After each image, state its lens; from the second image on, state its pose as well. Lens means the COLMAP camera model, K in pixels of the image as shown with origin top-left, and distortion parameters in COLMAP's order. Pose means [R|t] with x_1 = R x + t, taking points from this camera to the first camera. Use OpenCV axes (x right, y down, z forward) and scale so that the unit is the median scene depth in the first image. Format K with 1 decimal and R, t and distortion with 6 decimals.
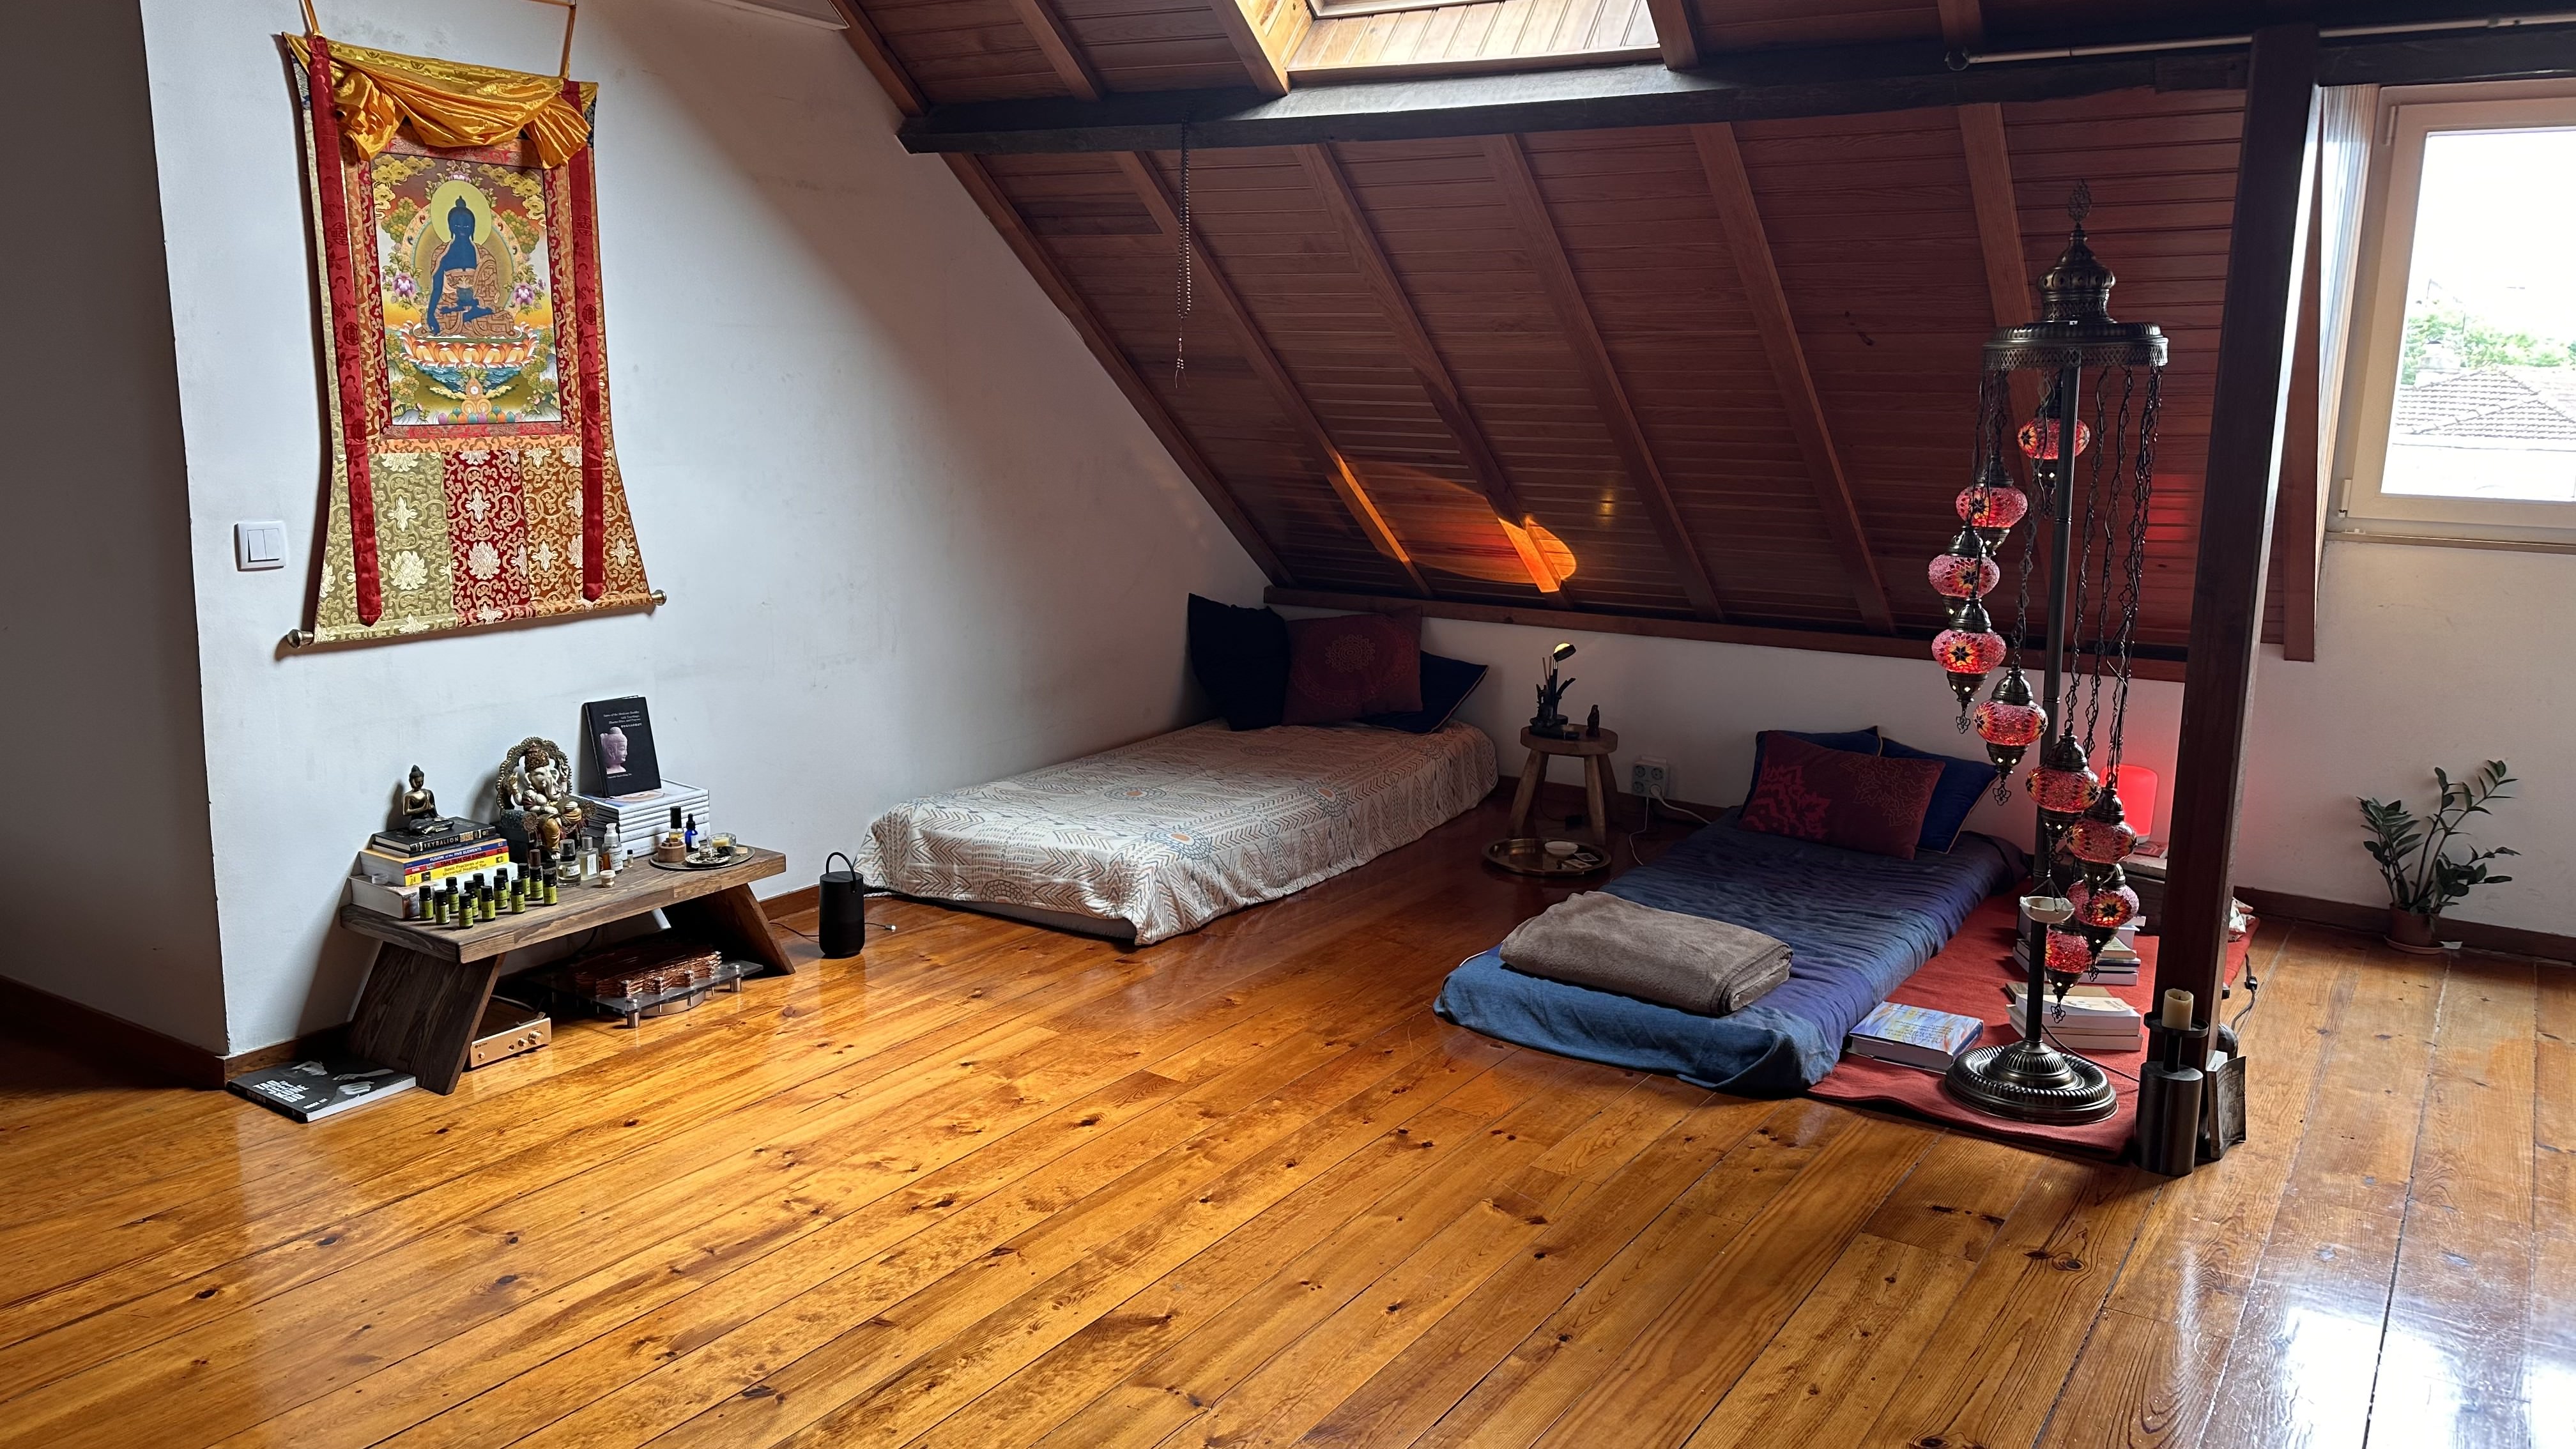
lens RADIAL K [[1797.7, 0, 1276.9], [0, 1797.7, 712.8], [0, 0, 1]] dist [0.124896, -0.188855]
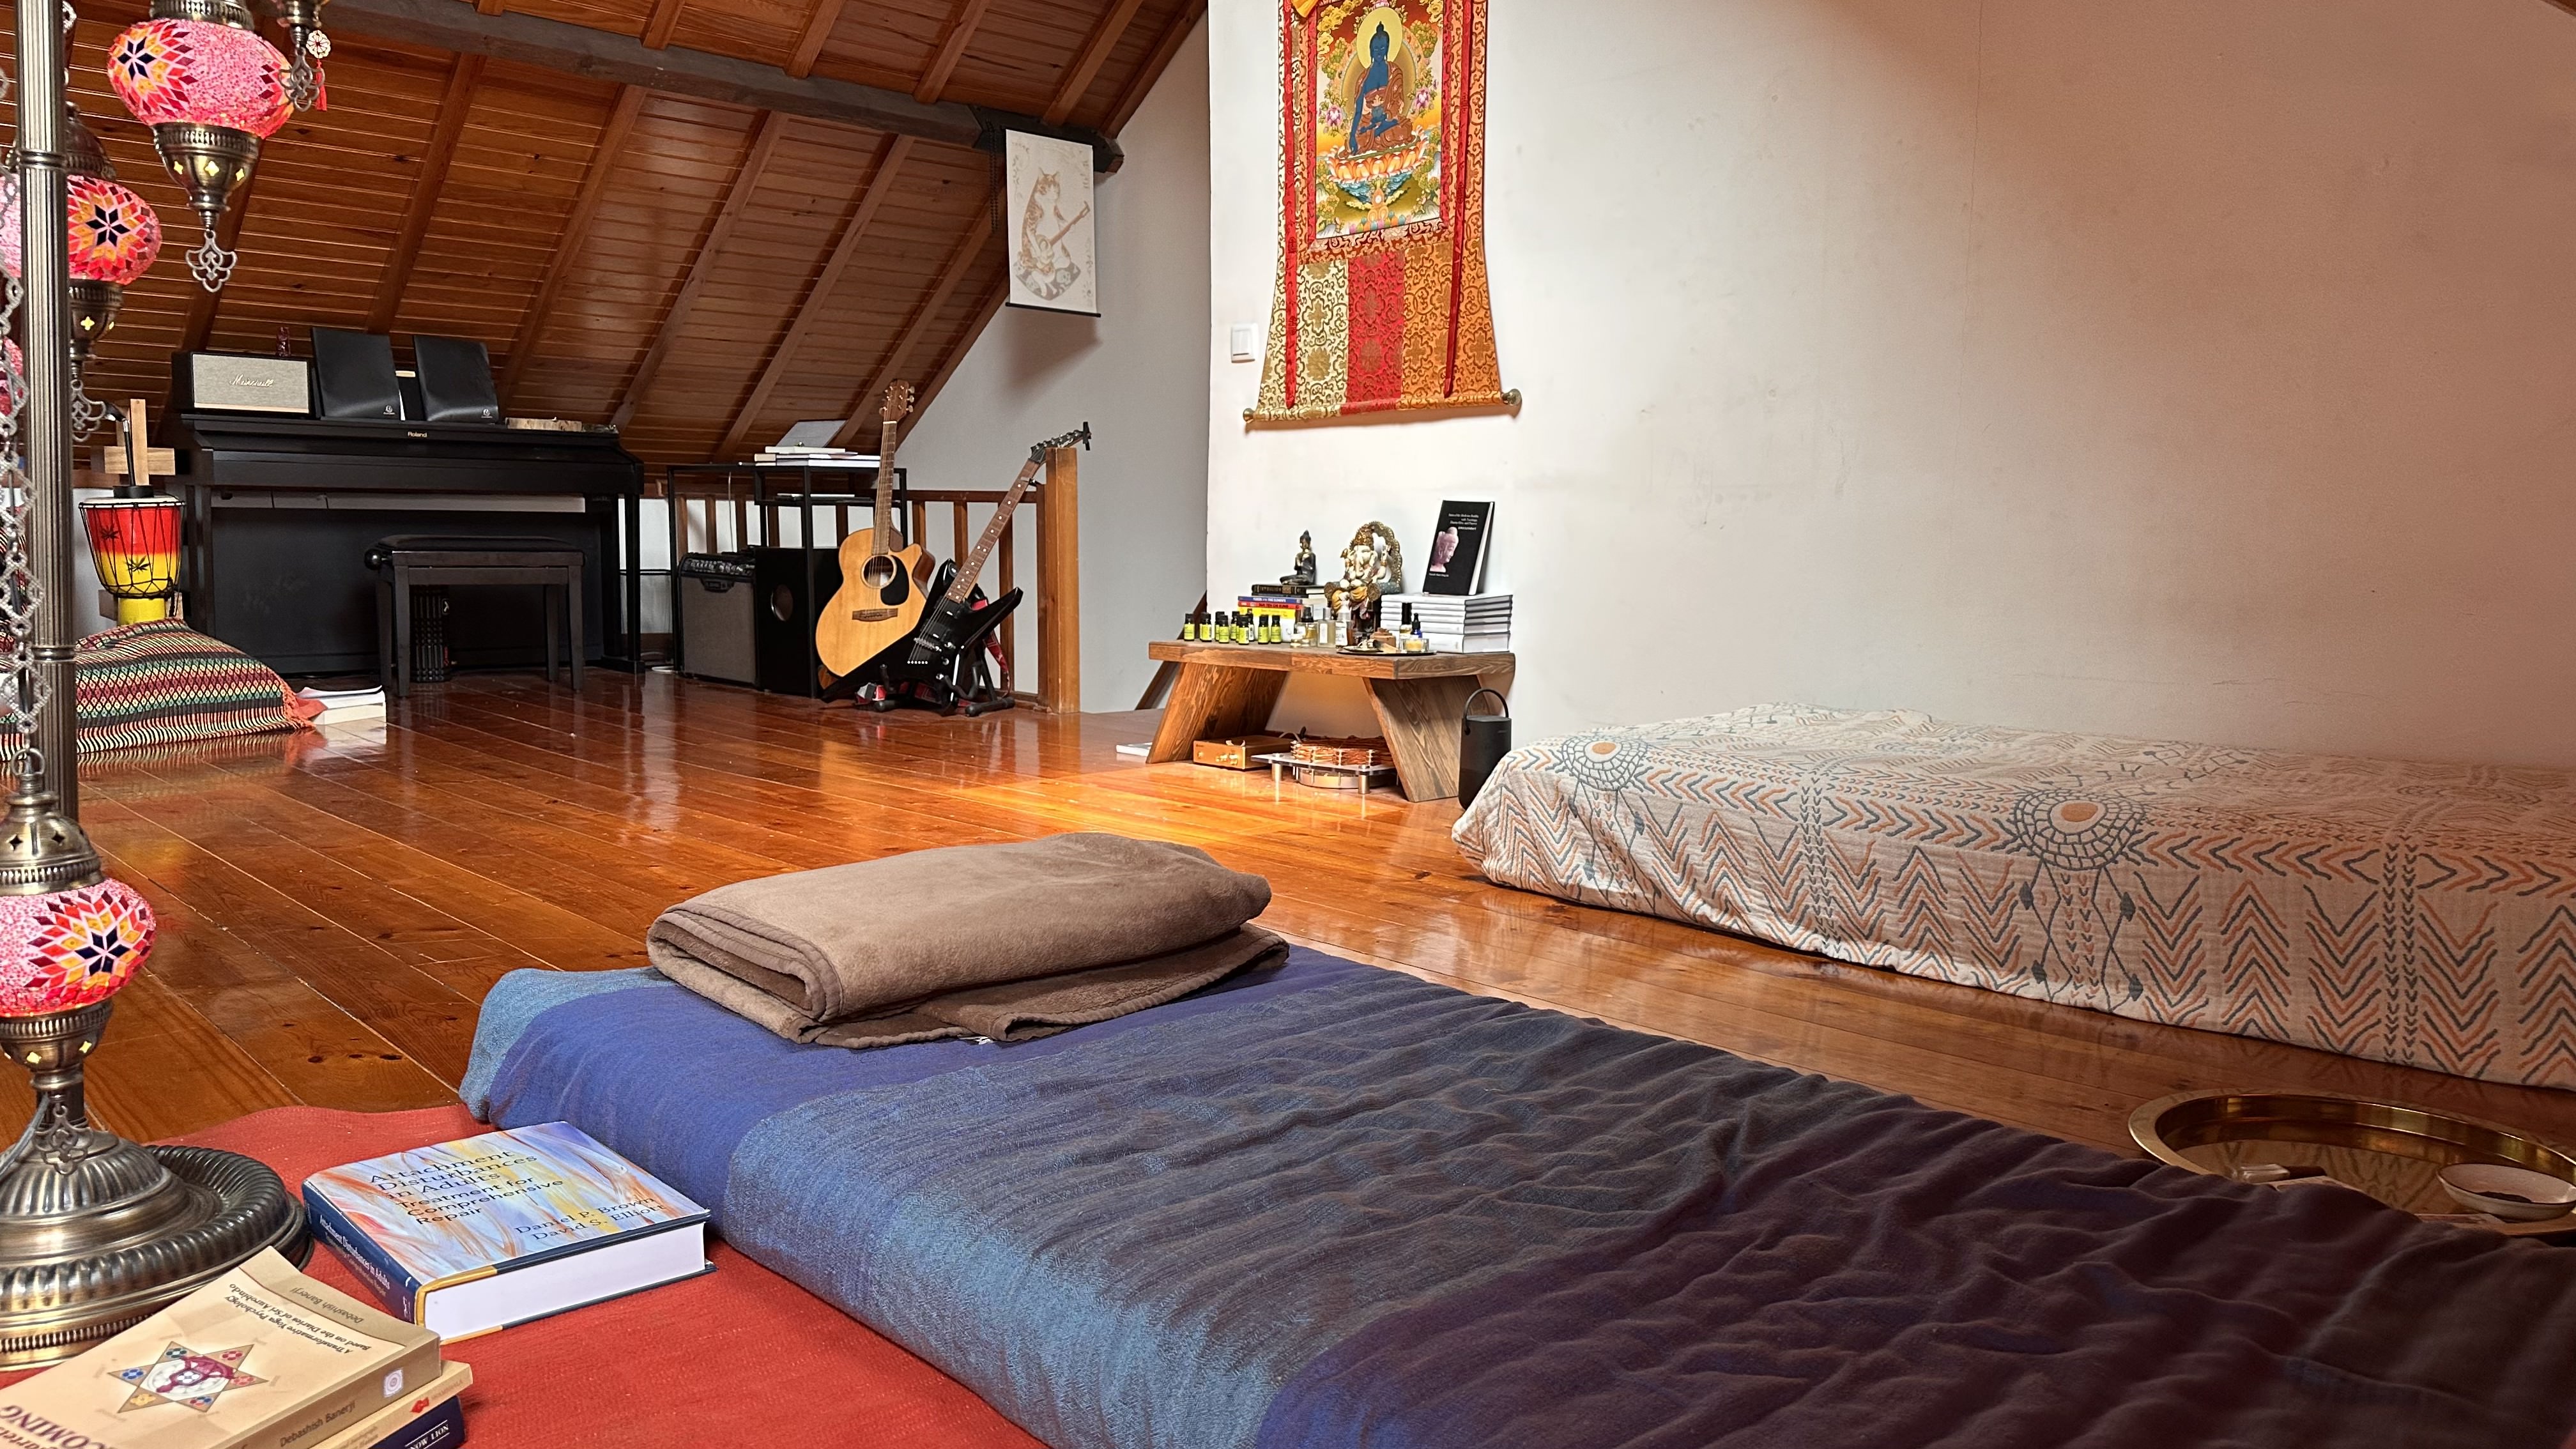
lens RADIAL K [[1797.7, 0, 1276.9], [0, 1797.7, 712.8], [0, 0, 1]] dist [0.124896, -0.188855]
pose [[-0.218454, 0.077423, -0.972771, 0.678806], [-0.189762, 0.974448, 0.120171, 0.007459], [0.957219, 0.210847, -0.198180, 1.236872]]
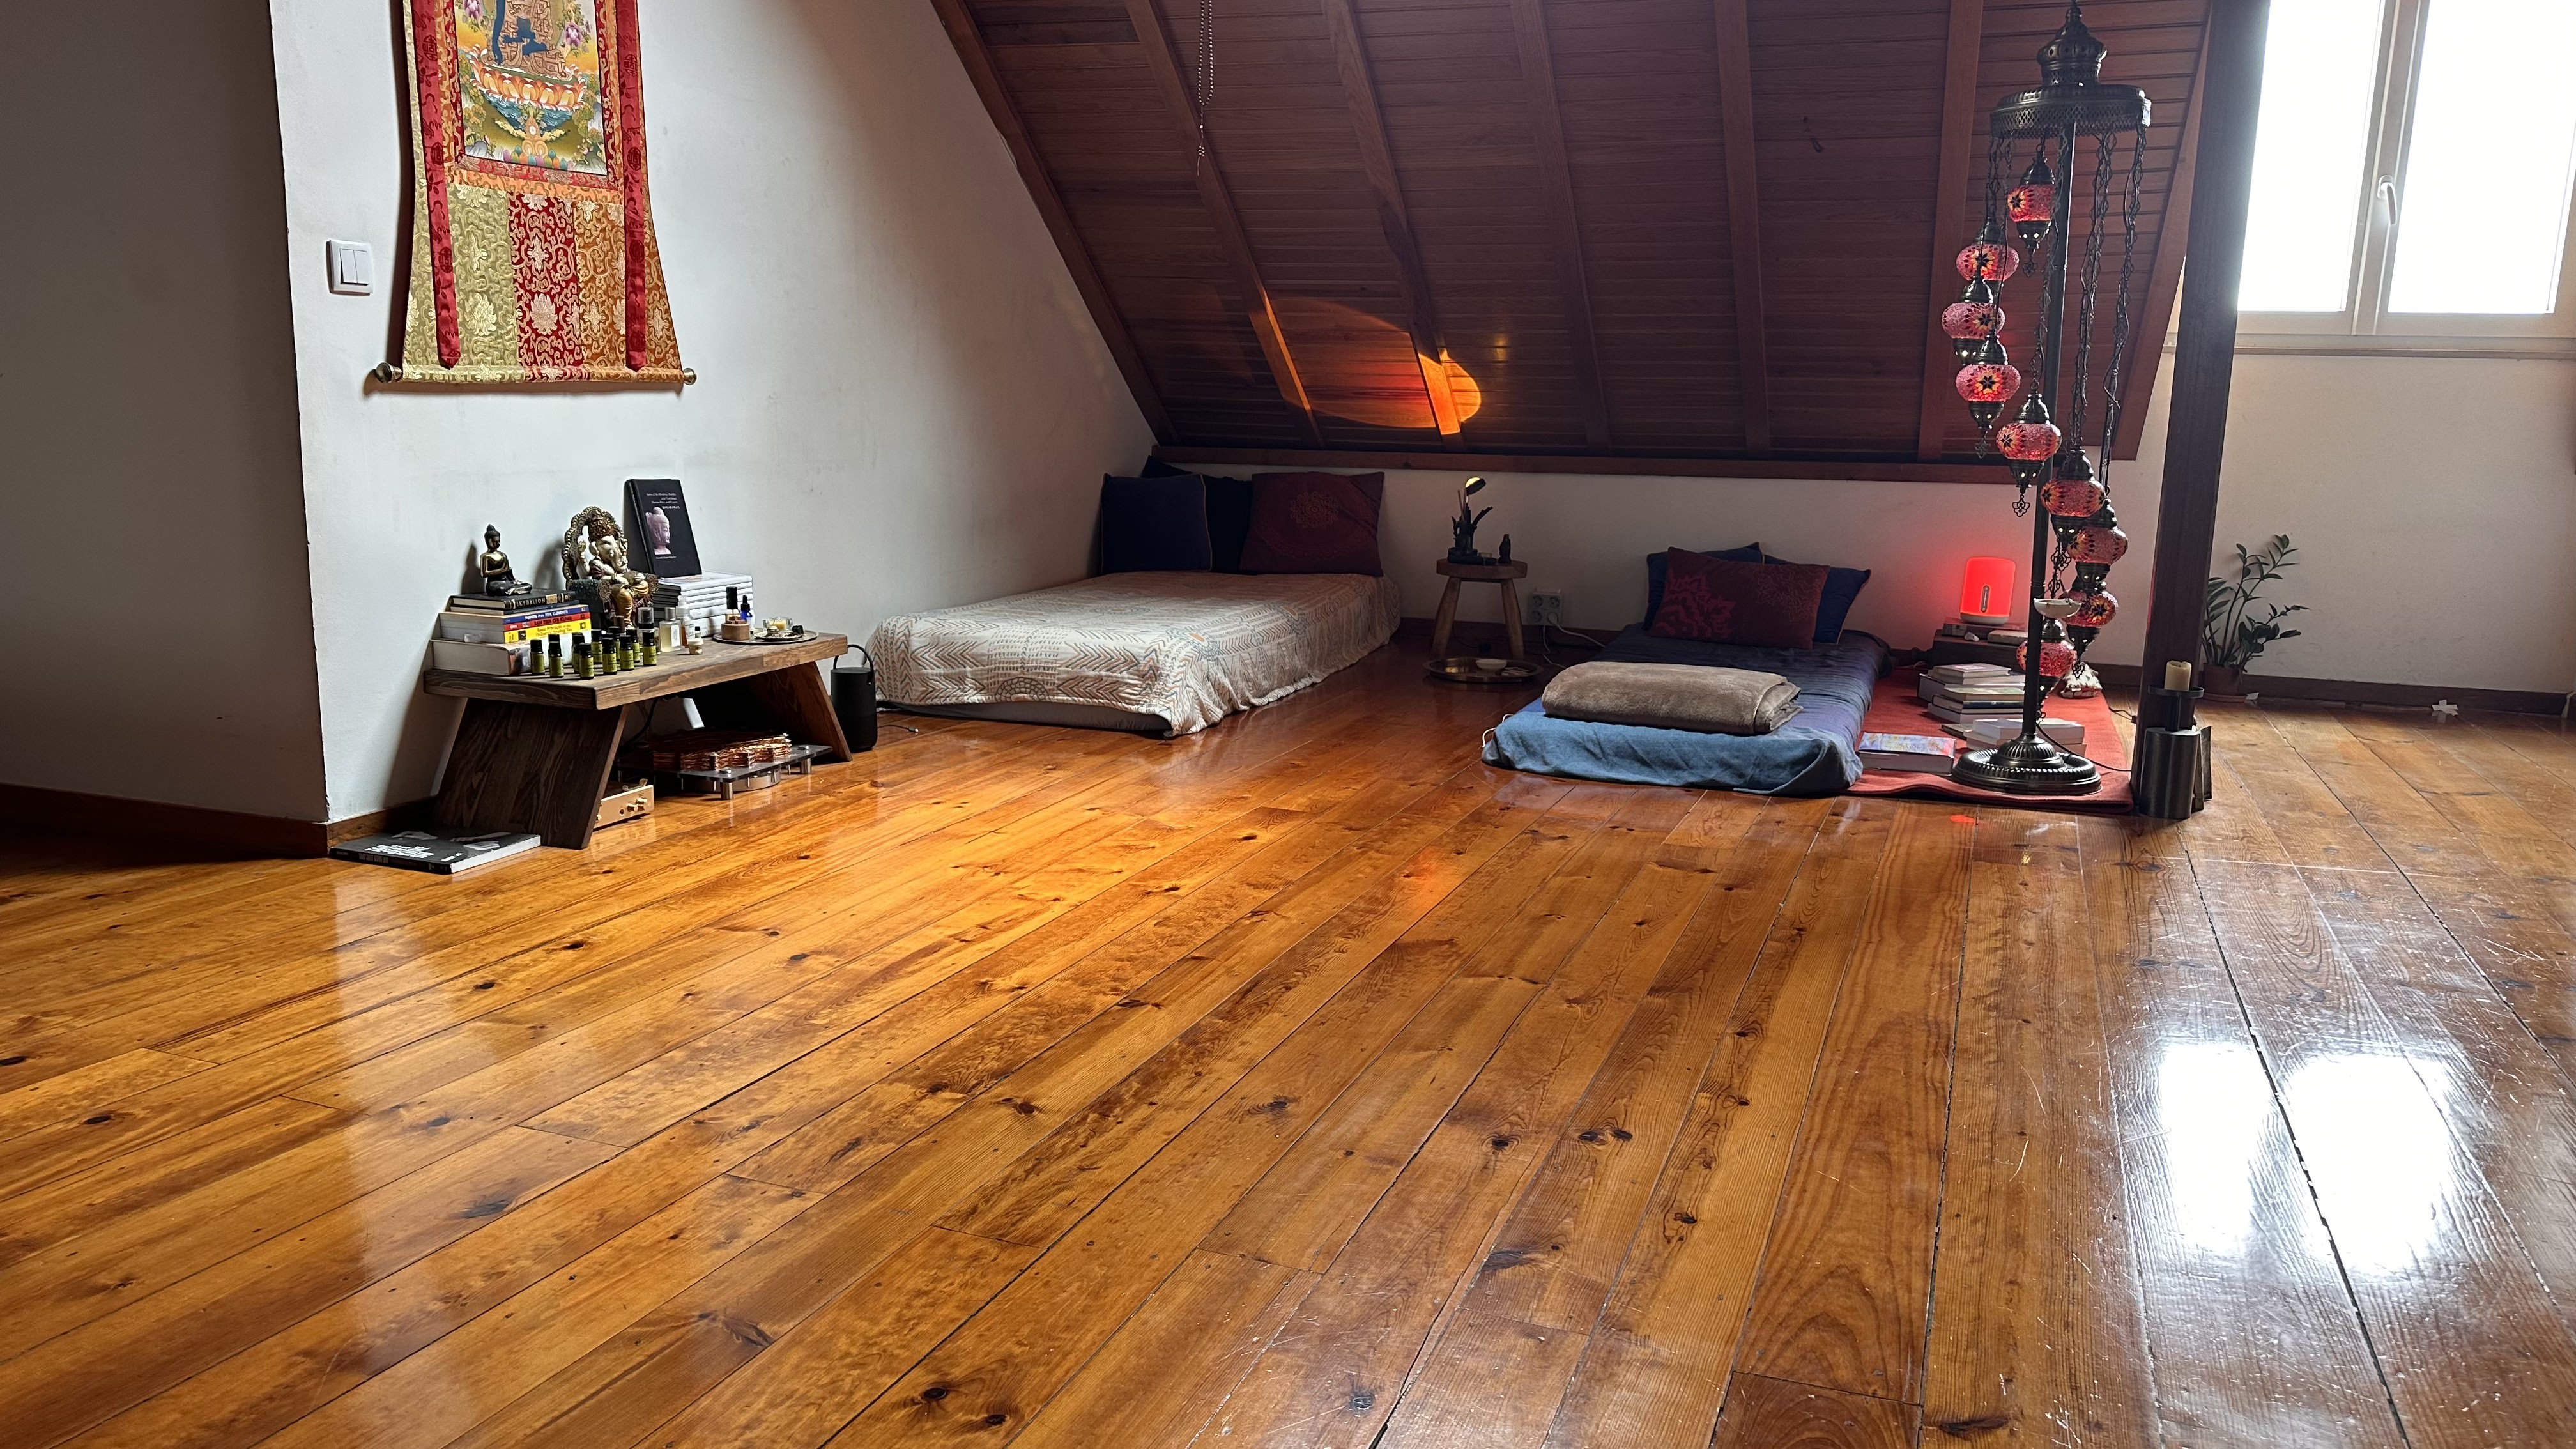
lens RADIAL K [[1819.0, 0, 1288.0], [0, 1819.0, 724.5], [0, 0, 1]] dist [0.125231, -0.168929]
pose [[0.974410, -0.039969, 0.221195, -0.284769], [0.039245, 0.999200, 0.007672, 0.140805], [-0.221325, 0.001206, 0.975199, -0.025145]]
